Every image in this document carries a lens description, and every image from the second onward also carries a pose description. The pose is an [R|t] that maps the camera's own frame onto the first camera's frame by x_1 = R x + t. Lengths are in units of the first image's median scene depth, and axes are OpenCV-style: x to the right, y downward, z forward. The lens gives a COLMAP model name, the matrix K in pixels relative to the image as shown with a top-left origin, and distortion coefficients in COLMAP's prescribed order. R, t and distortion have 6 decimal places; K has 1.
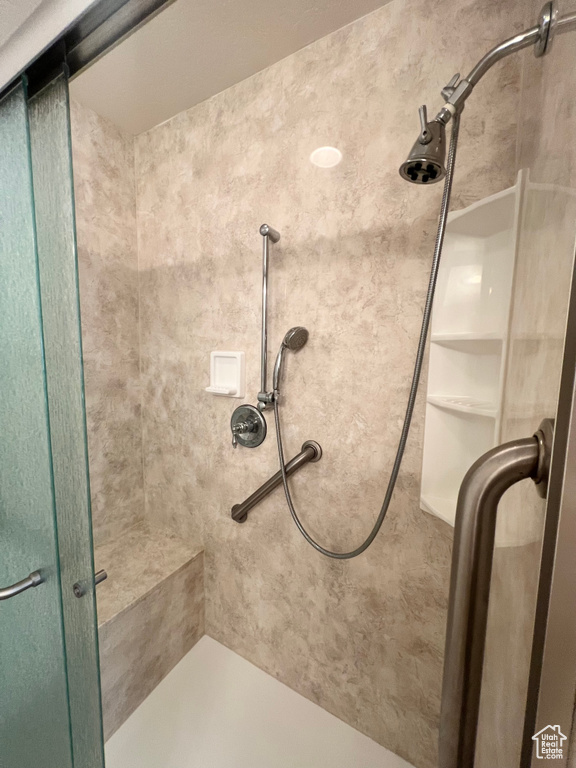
lens RADIAL K [[307.6, 0, 286.9], [0, 307.6, 385.7], [0, 0, 1]] dist [-0.001554, -0.000740]
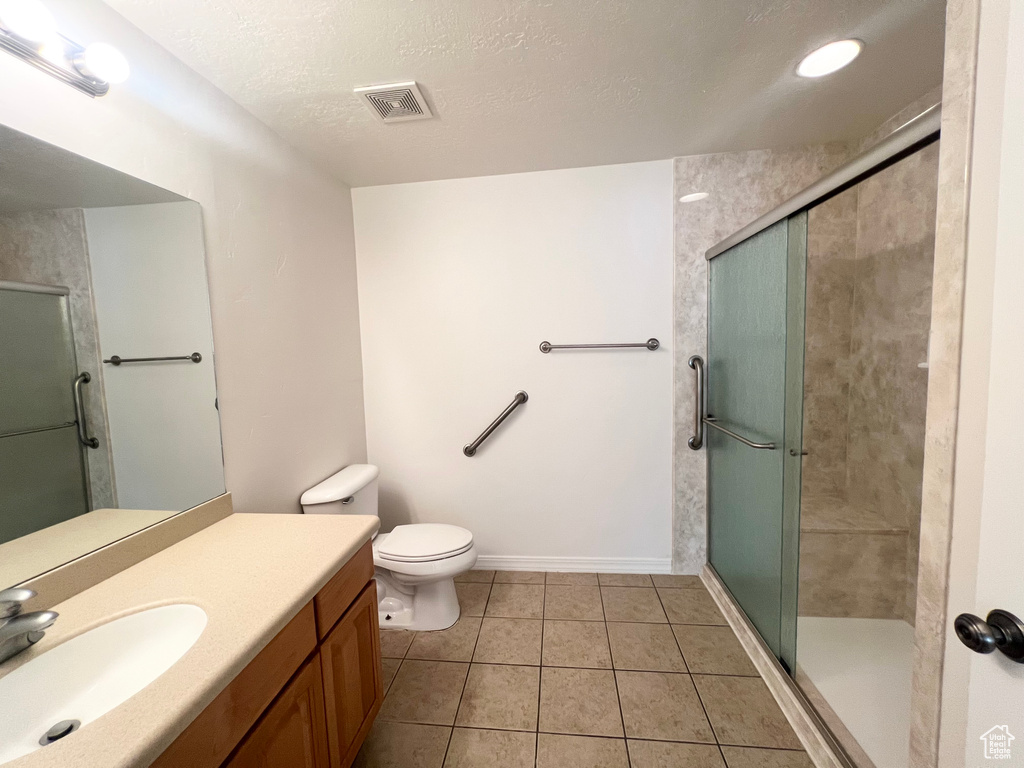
lens RADIAL K [[410.1, 0, 509.9], [0, 410.1, 385.0], [0, 0, 1]] dist [-0.001554, -0.000740]
pose [[0.386154, 0.049305, -0.921116, 0.412807], [-0.056478, 0.997961, 0.029742, 0.098037], [0.920704, 0.040538, 0.388151, -0.691580]]
